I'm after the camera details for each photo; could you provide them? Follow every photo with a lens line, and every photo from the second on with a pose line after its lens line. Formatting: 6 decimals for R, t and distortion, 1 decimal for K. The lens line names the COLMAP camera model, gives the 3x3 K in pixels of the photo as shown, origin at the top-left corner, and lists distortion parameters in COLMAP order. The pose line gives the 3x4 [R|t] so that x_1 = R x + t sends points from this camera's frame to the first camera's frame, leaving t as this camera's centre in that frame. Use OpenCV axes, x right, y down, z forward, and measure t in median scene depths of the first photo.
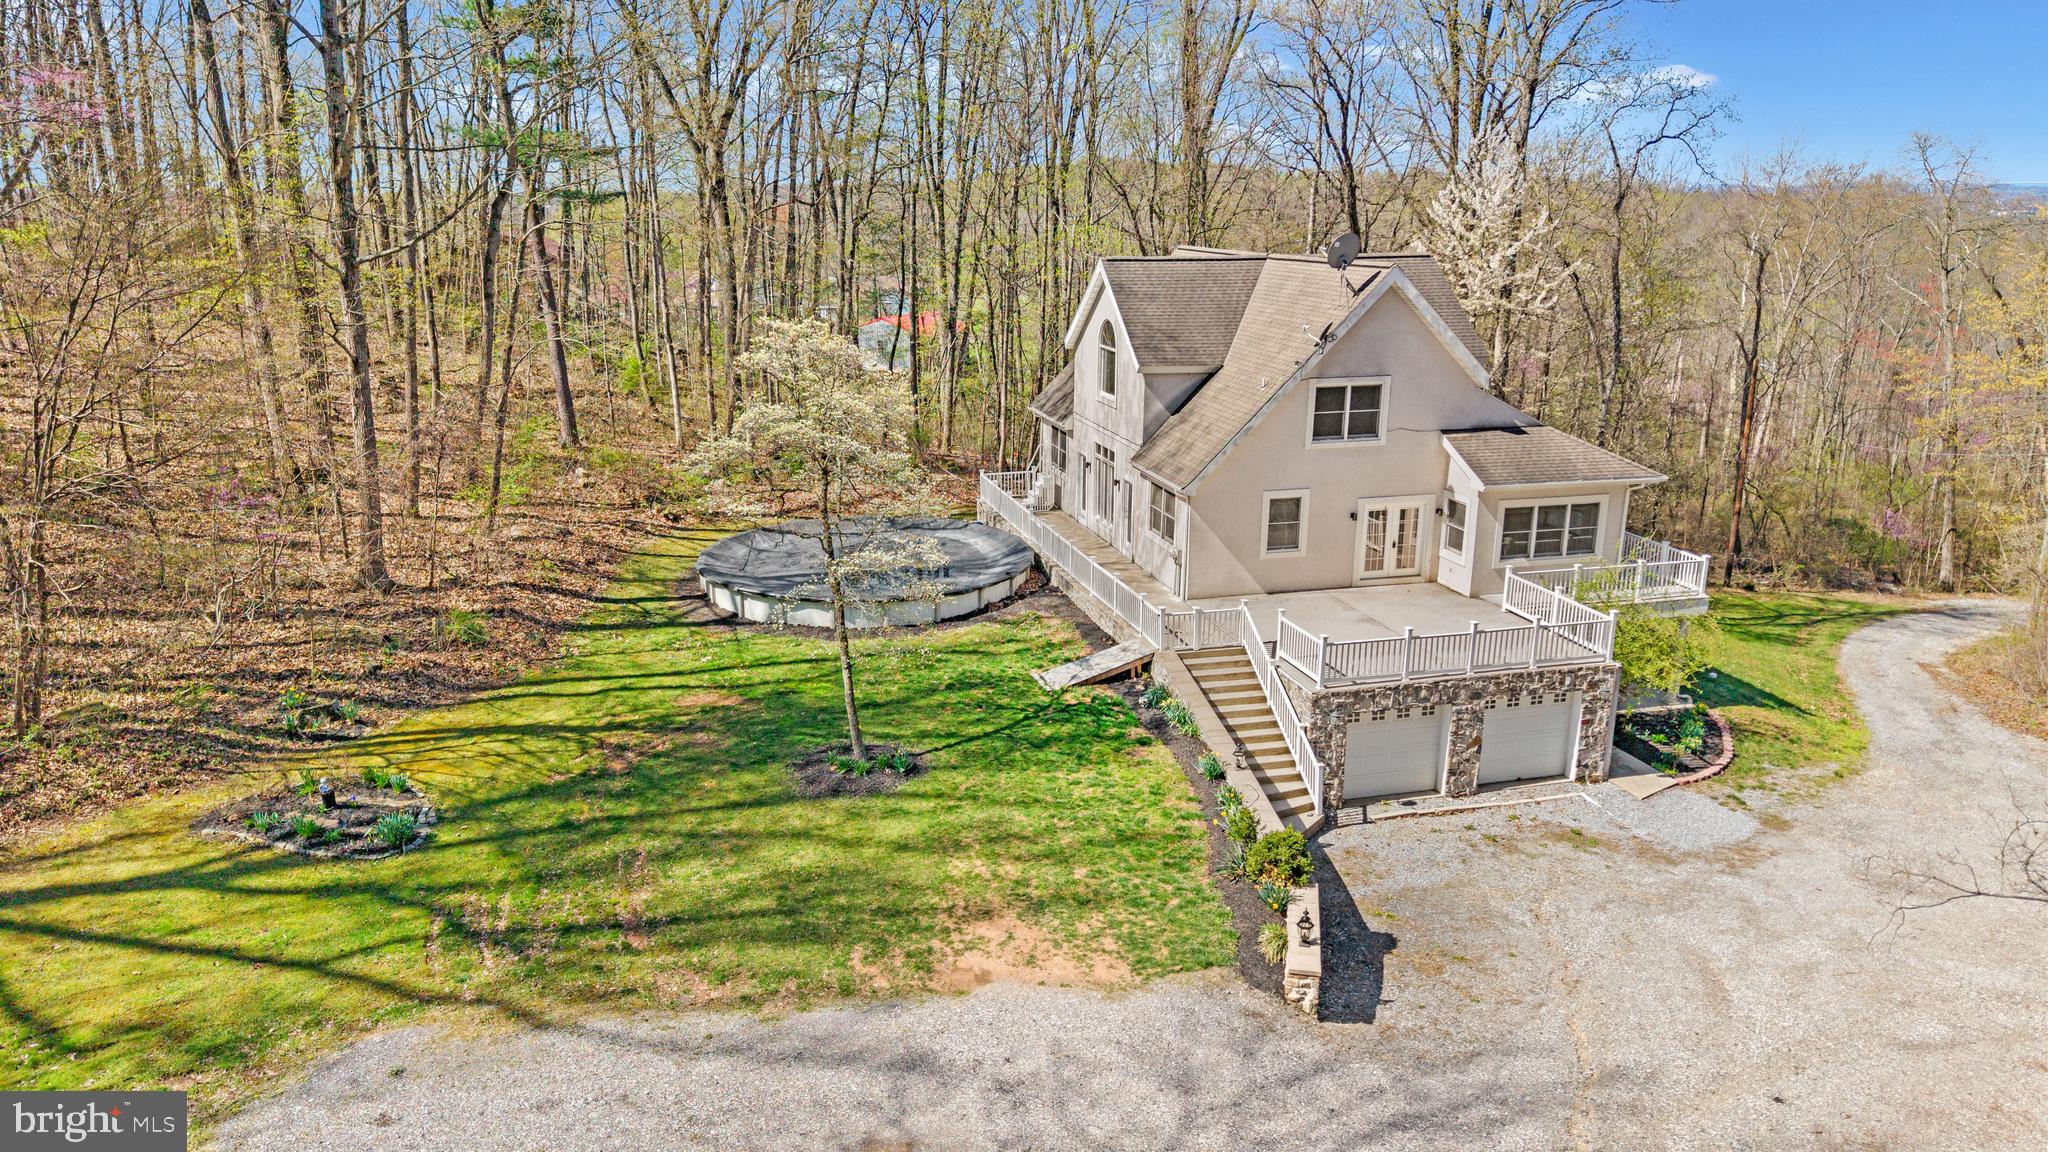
lens RADIAL K [[1372.9, 0, 1032.6], [0, 1372.9, 580.0], [0, 0, 1]] dist [0.036364, -0.020916]
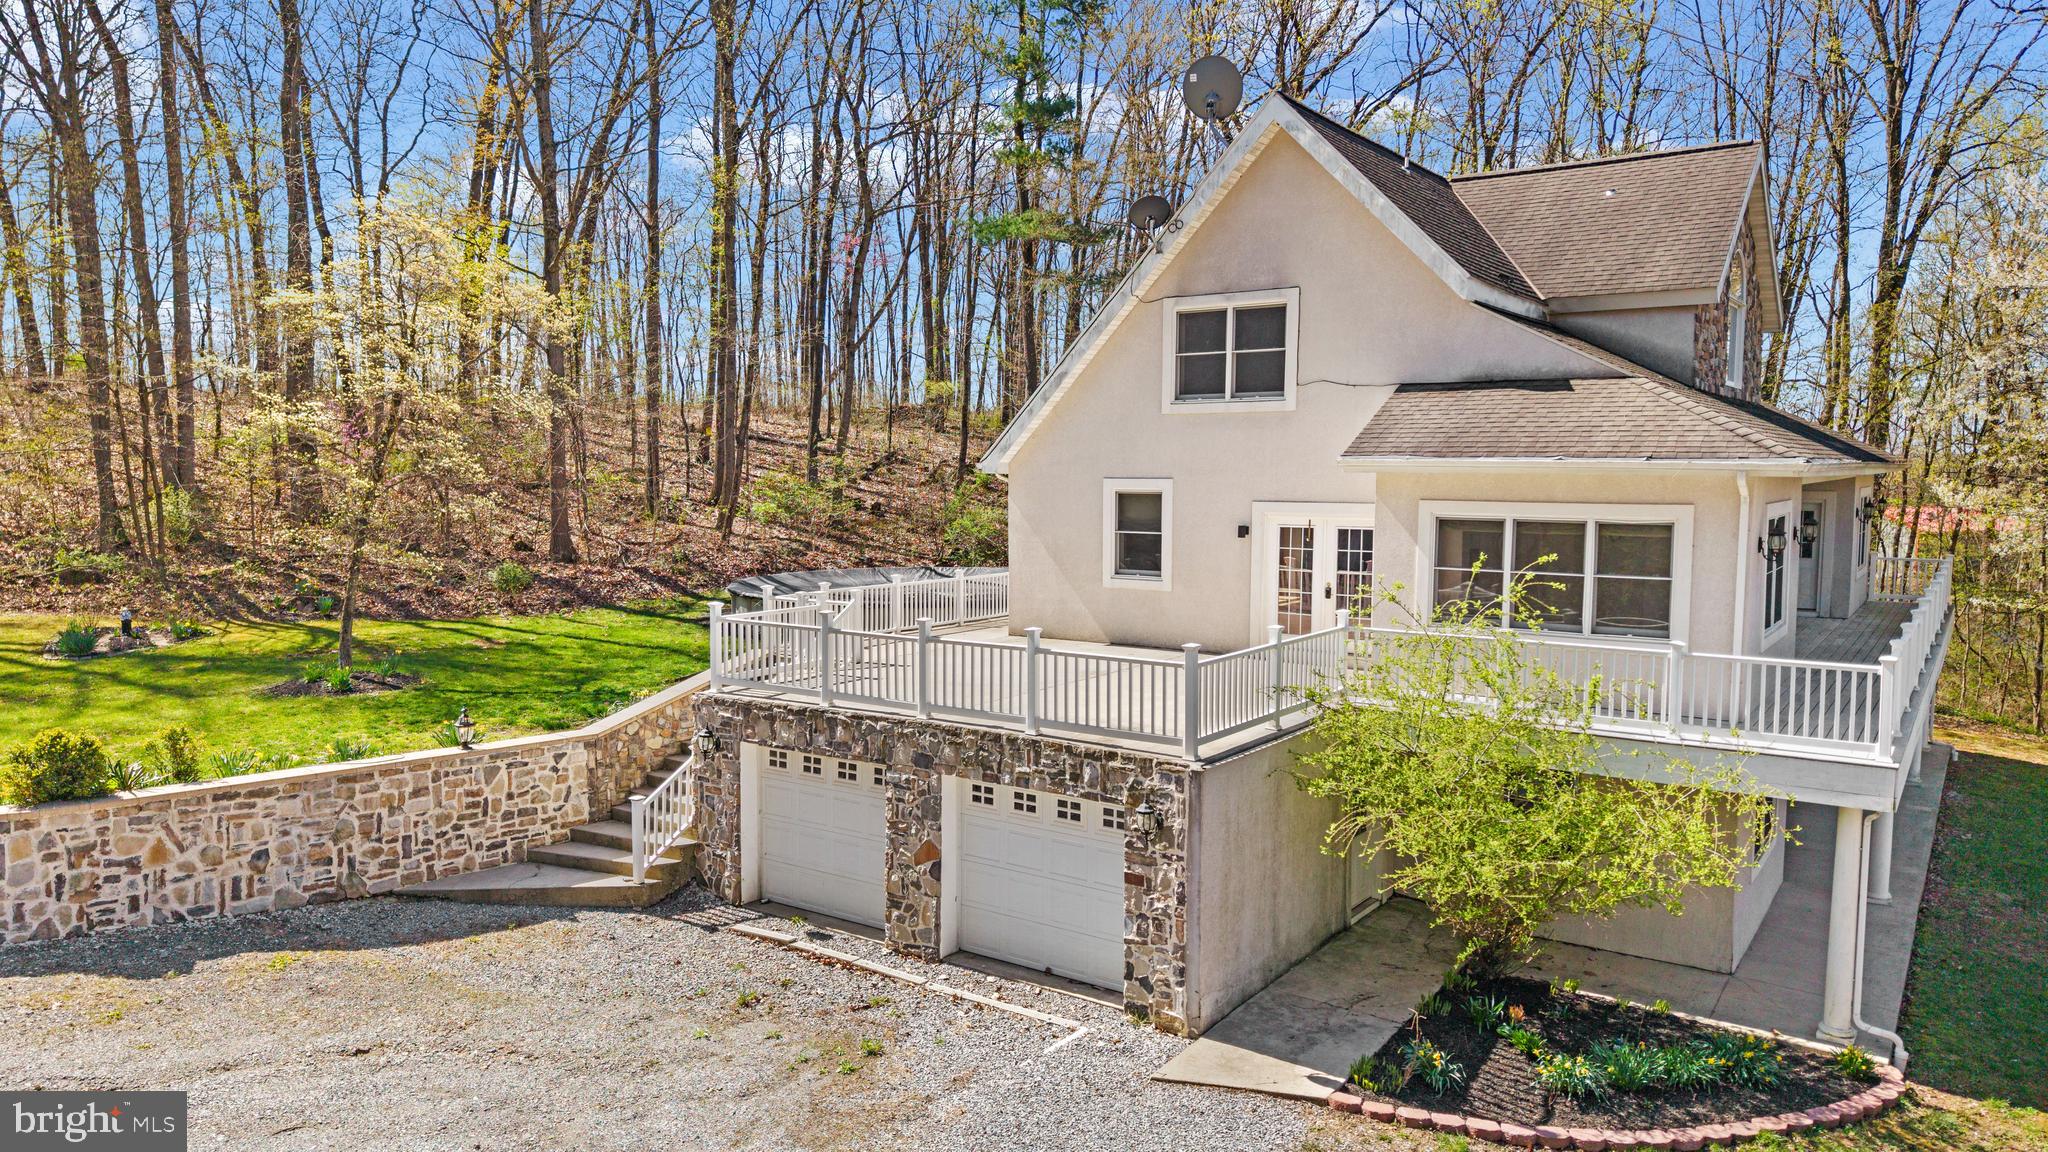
lens RADIAL K [[1372.9, 0, 1028.3], [0, 1372.9, 566.4], [0, 0, 1]] dist [0.036364, -0.020916]
pose [[0.637519, 0.054272, -0.768521, 0.639204], [-0.207729, 0.972682, -0.103629, 0.049050], [0.741902, 0.225710, 0.631377, 0.577419]]
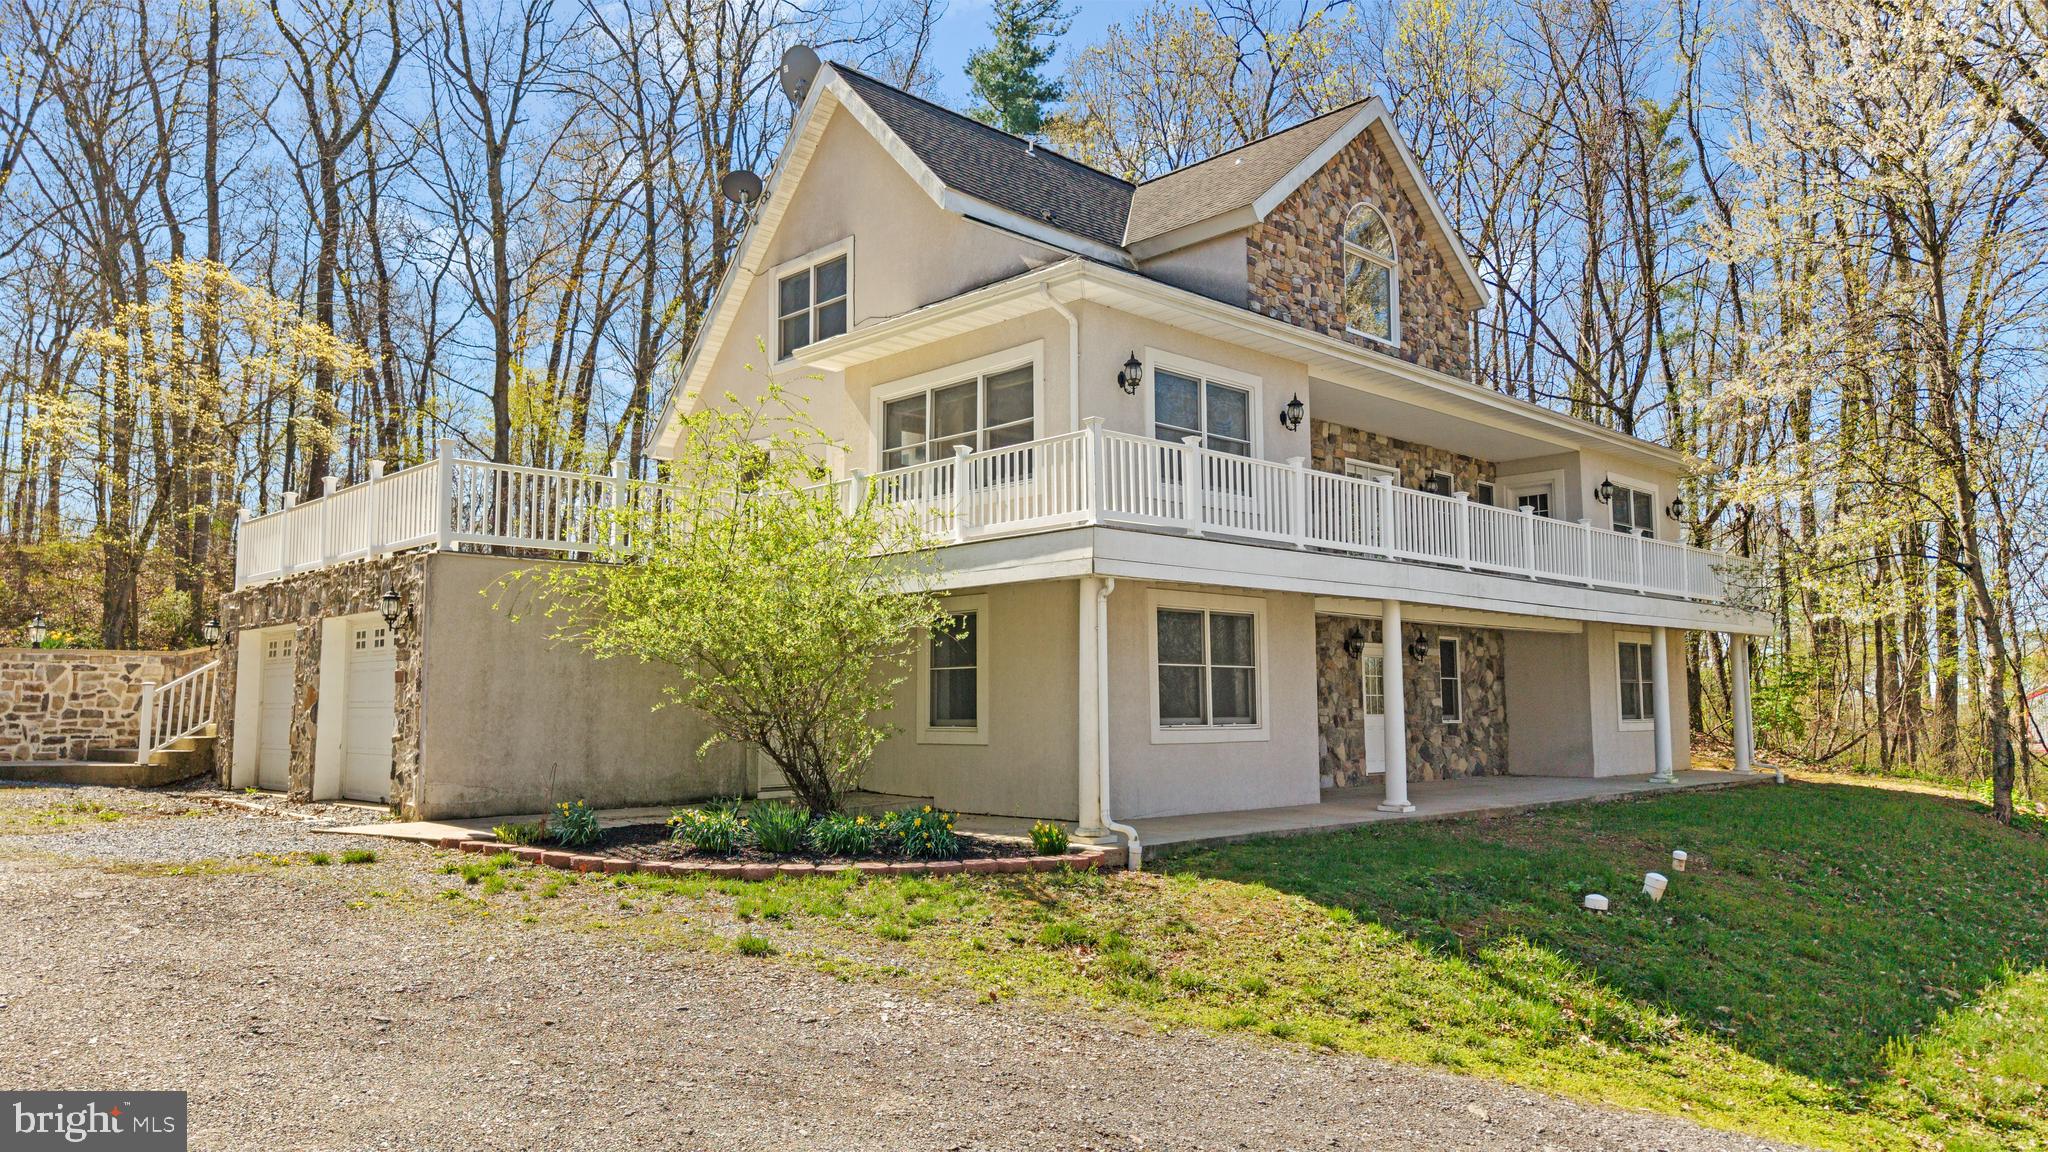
lens RADIAL K [[1372.9, 0, 1017.8], [0, 1372.9, 569.1], [0, 0, 1]] dist [0.036364, -0.020916]
pose [[0.482393, -0.095046, -0.870783, 0.808031], [-0.231485, 0.944923, -0.231375, 0.113324], [0.844815, 0.313187, 0.433822, 0.845661]]
